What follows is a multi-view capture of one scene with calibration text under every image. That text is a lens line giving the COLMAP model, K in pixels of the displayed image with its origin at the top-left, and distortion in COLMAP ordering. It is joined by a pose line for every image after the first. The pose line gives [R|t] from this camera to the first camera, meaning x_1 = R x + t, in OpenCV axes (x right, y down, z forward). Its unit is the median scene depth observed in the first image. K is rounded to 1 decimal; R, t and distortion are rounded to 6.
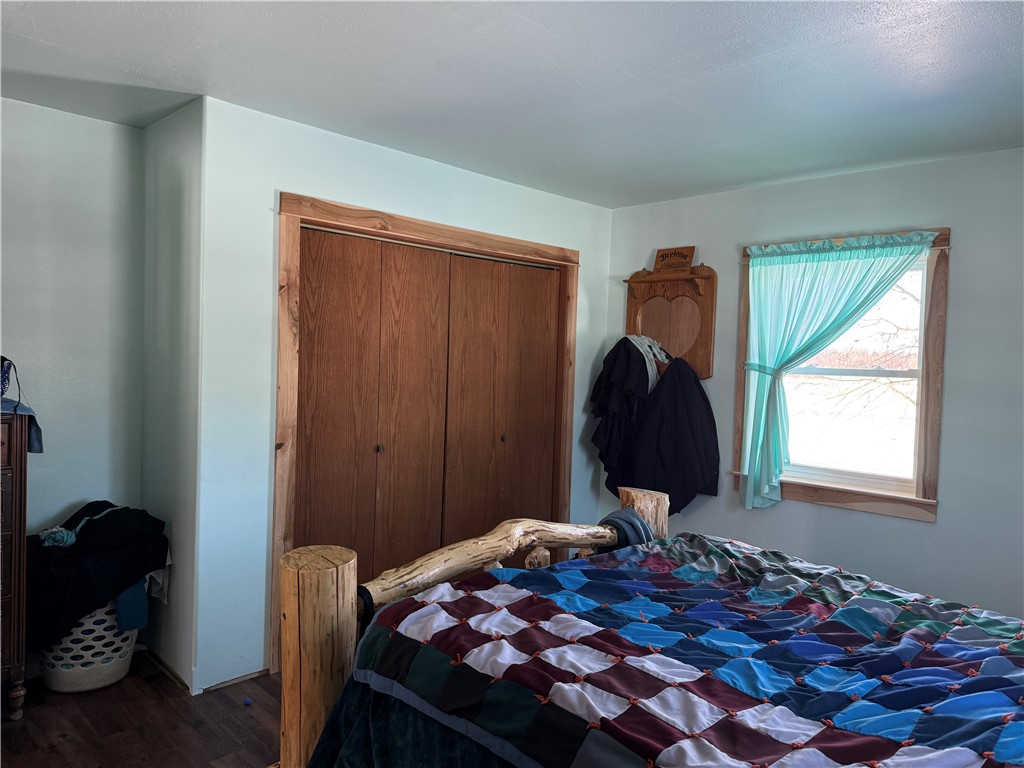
lens RADIAL K [[719.7, 0, 509.6], [0, 719.7, 381.0], [0, 0, 1]] dist [0.052446, -0.023121]
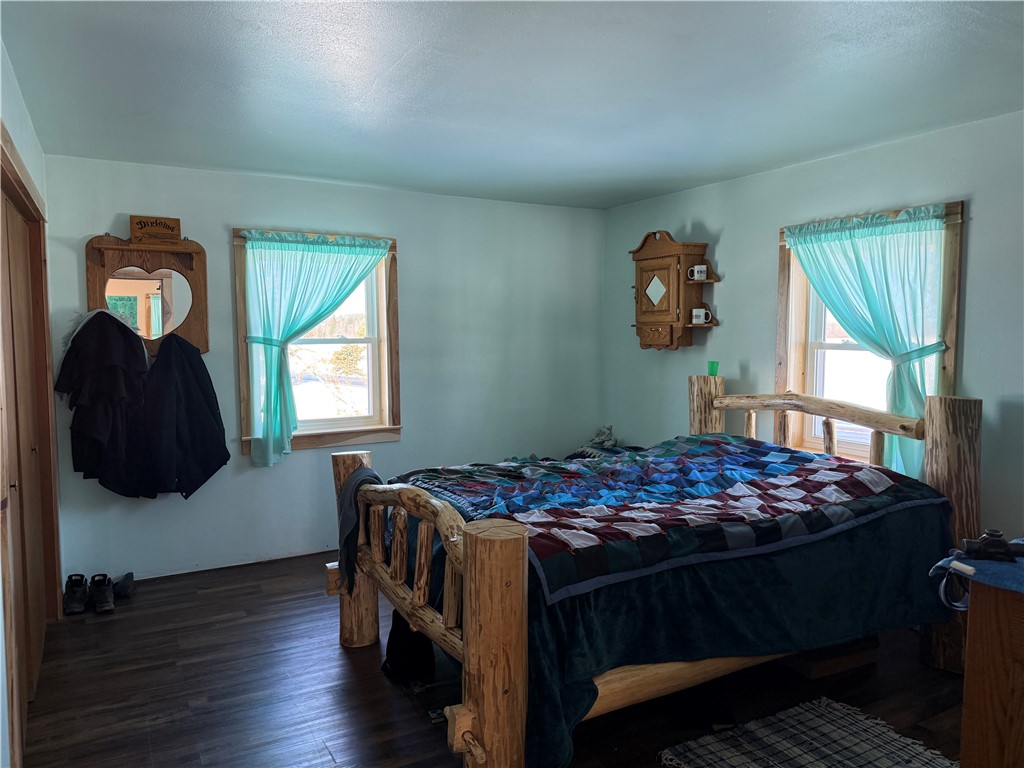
lens RADIAL K [[719.7, 0, 508.1], [0, 719.7, 382.3], [0, 0, 1]] dist [0.052446, -0.023121]
pose [[0.273178, -0.099281, 0.956827, -0.650821], [0.046812, 0.994854, 0.089861, -0.038374], [-0.960824, 0.020243, 0.276420, 0.340940]]
